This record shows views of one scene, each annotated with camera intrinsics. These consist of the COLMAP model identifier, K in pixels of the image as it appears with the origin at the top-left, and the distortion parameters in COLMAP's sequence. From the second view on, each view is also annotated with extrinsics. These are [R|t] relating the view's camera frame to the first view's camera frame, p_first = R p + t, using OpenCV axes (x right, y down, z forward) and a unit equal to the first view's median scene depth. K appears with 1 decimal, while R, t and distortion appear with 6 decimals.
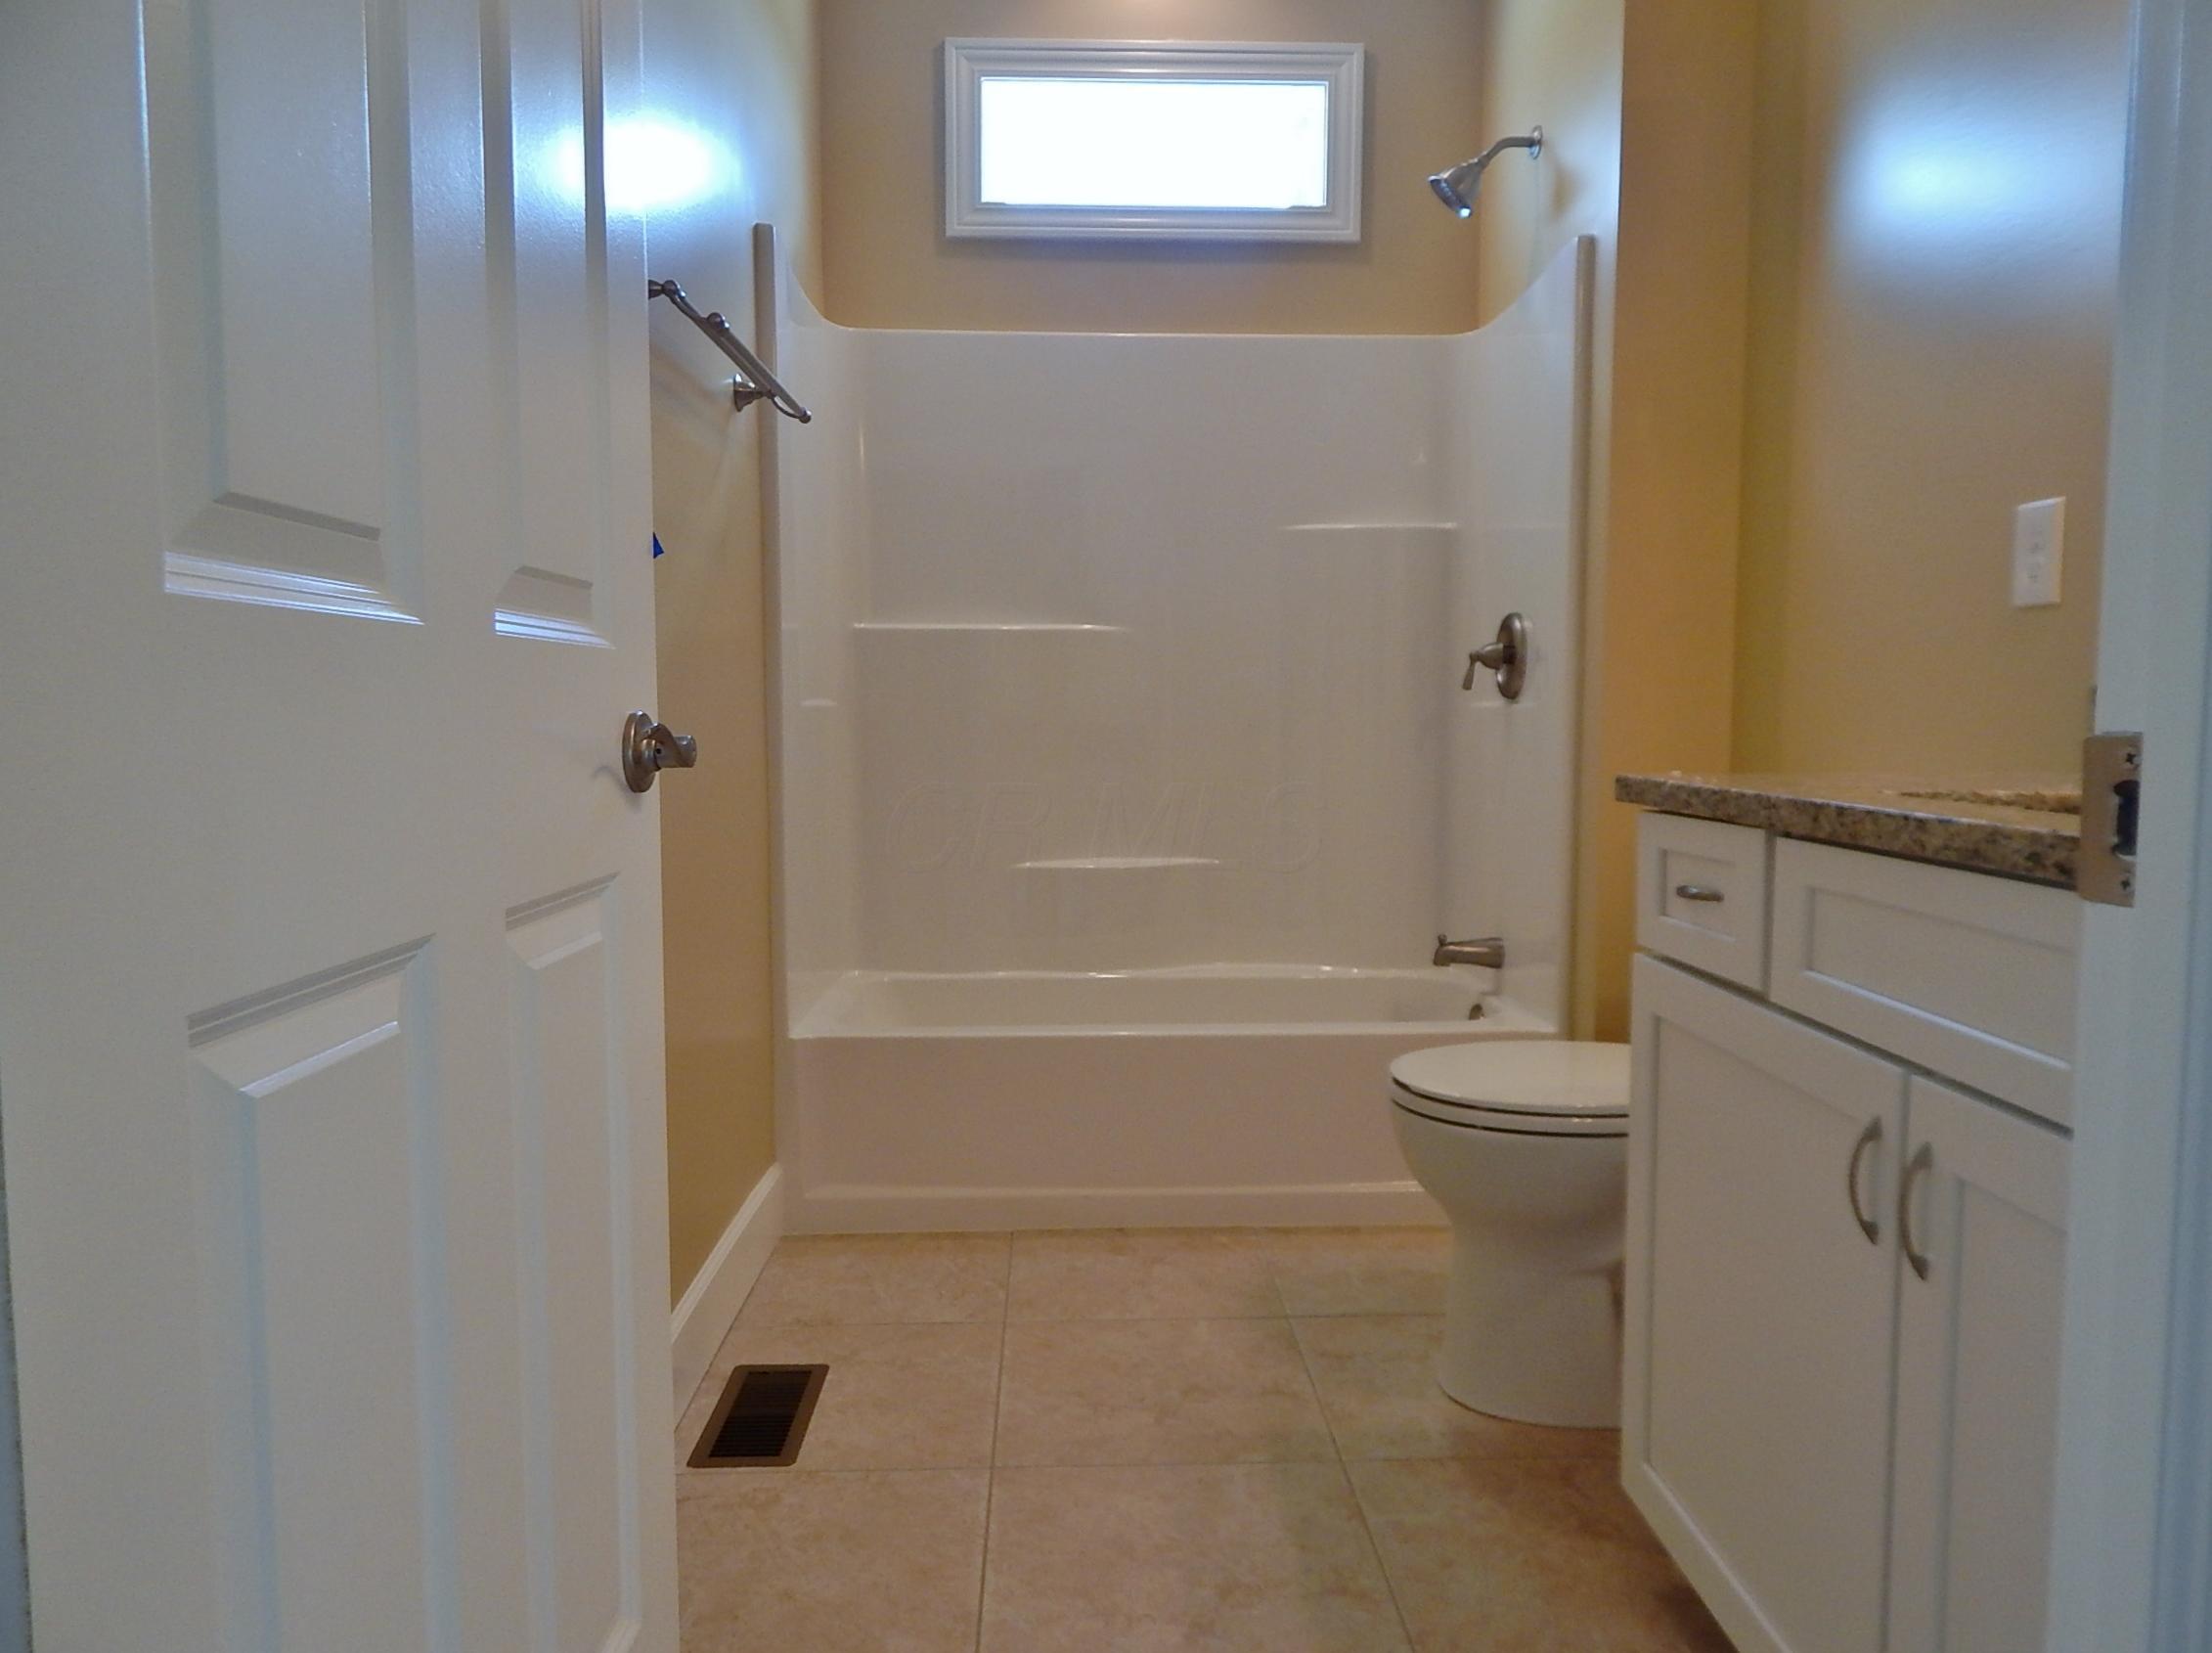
lens RADIAL K [[1483.4, 0, 1112.8], [0, 1483.4, 824.1], [0, 0, 1]] dist [0.021586, -0.008511]
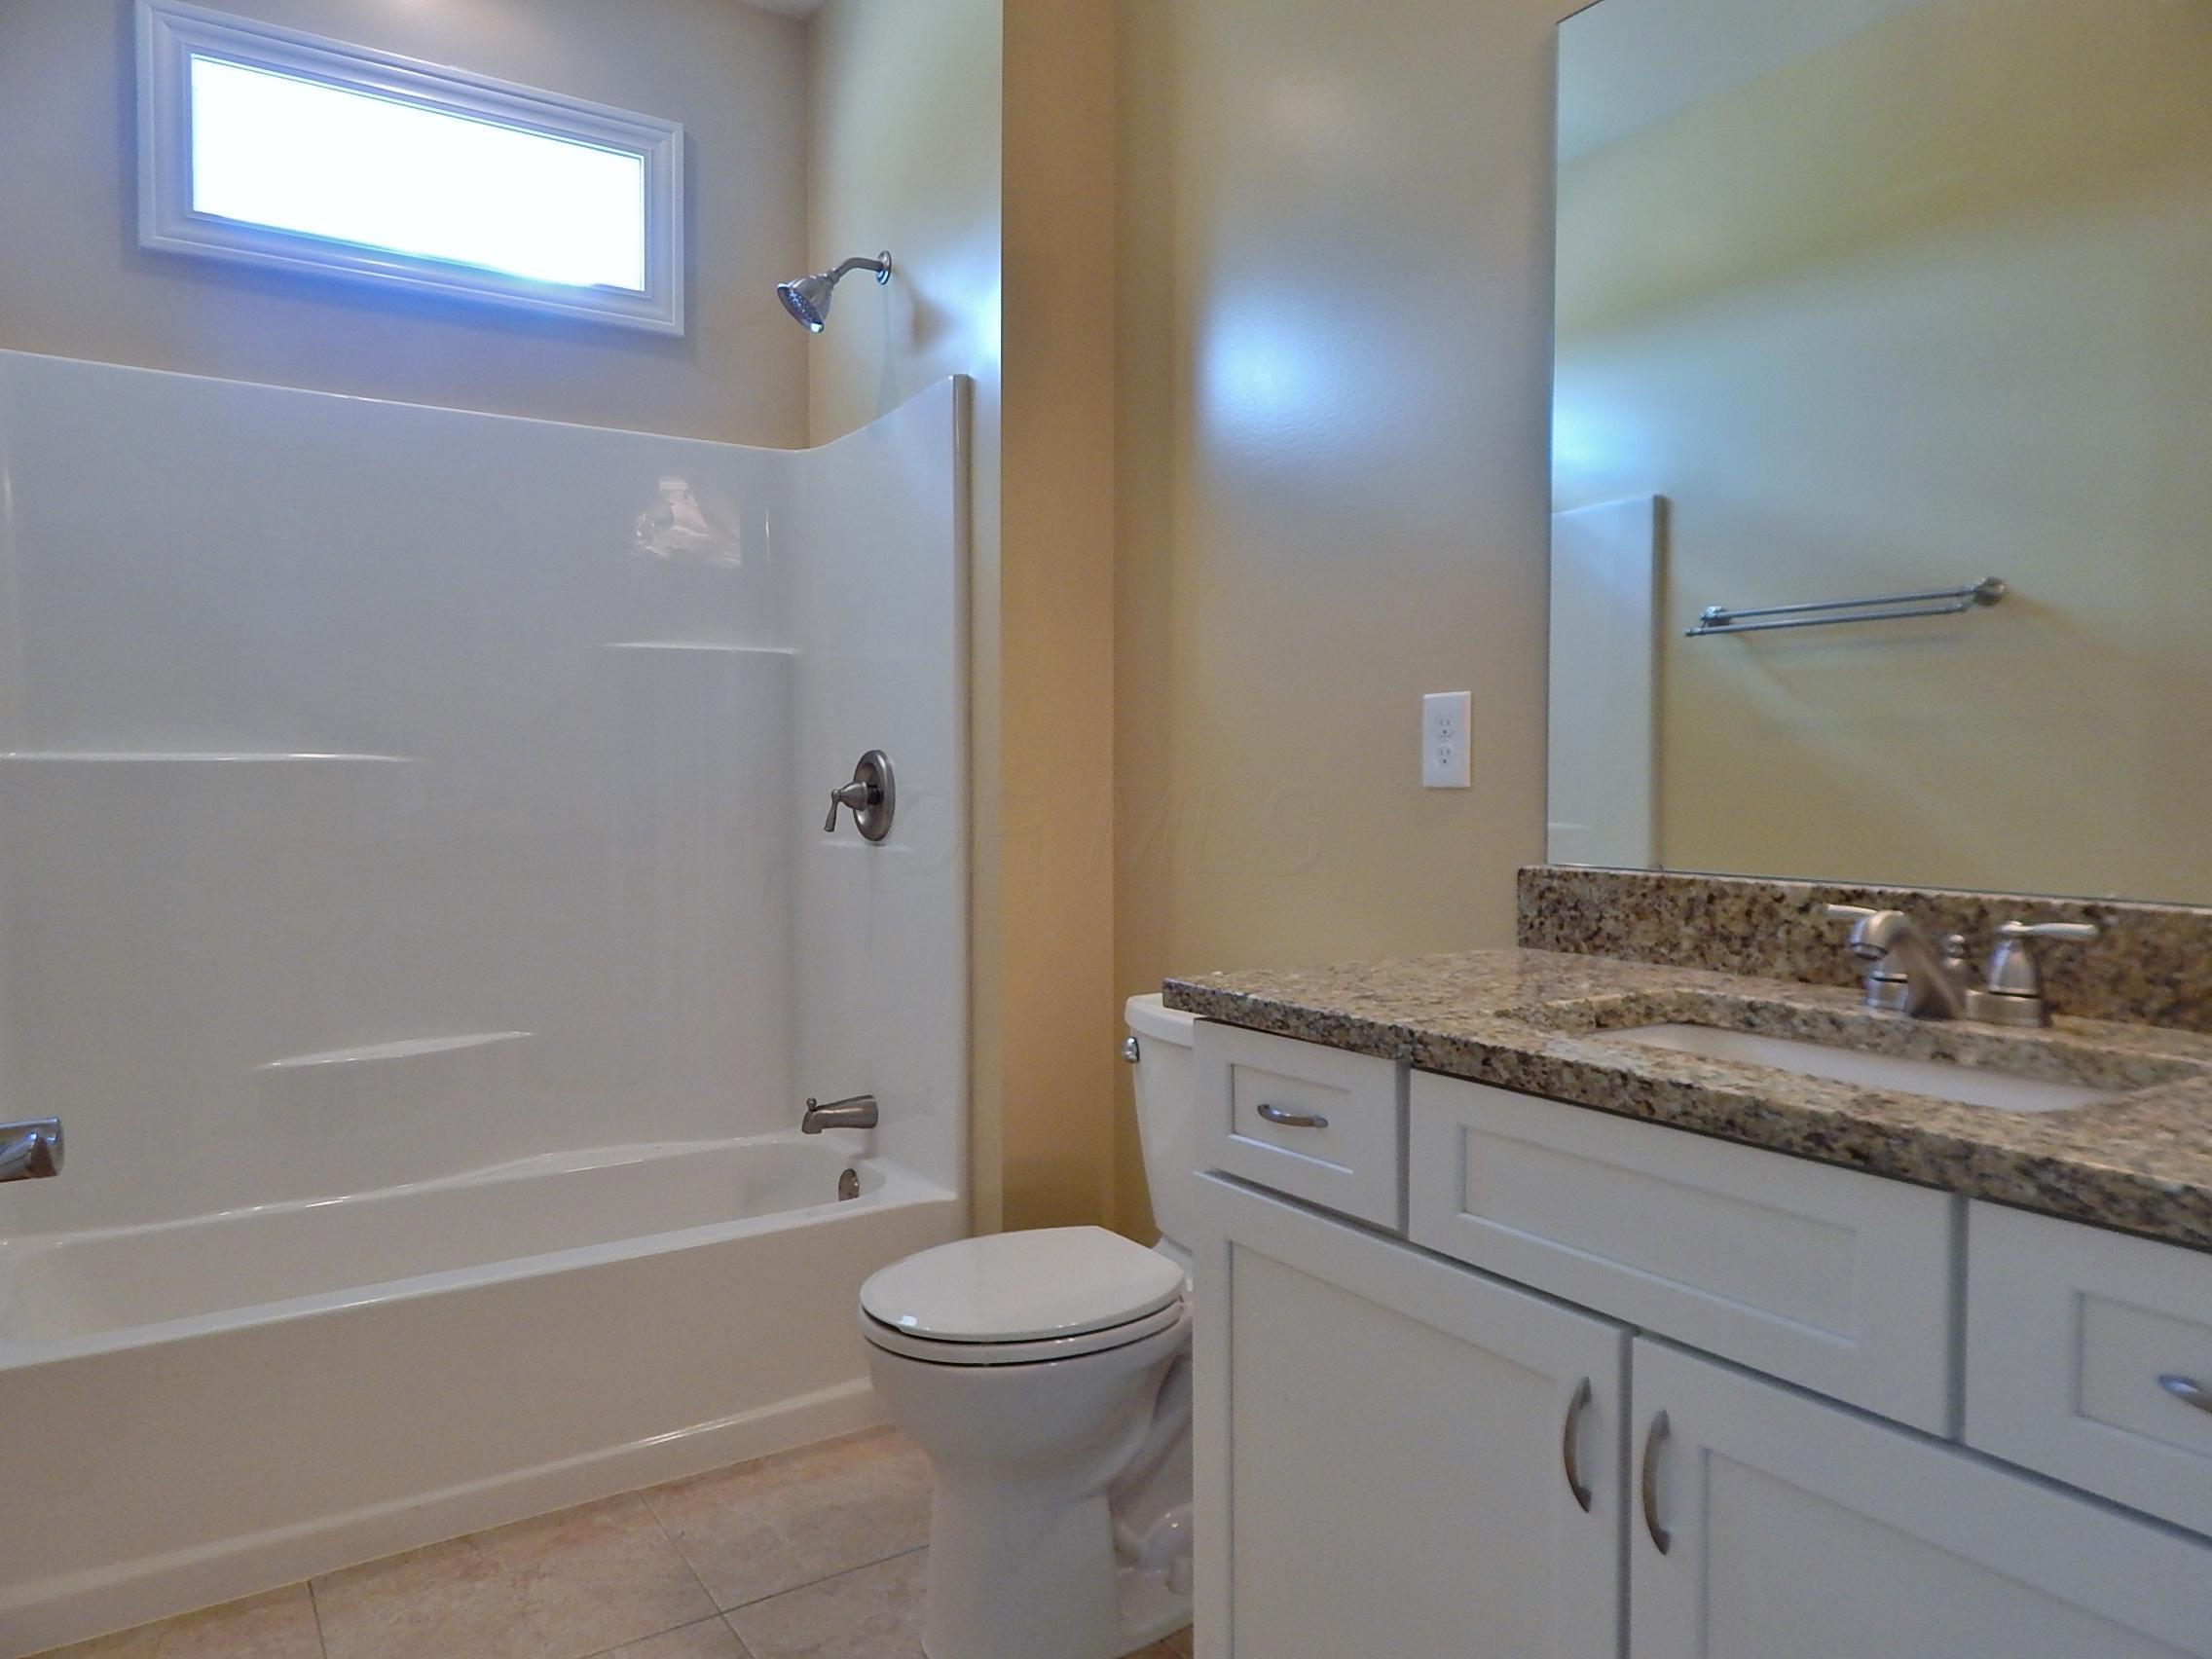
lens RADIAL K [[1483.2, 0, 1104.4], [0, 1483.2, 825.5], [0, 0, 1]] dist [0.021586, -0.008511]
pose [[0.858461, -0.019064, 0.512525, -0.105989], [0.044574, 0.998301, -0.037527, -0.060509], [-0.510939, 0.055061, 0.857852, 0.134845]]
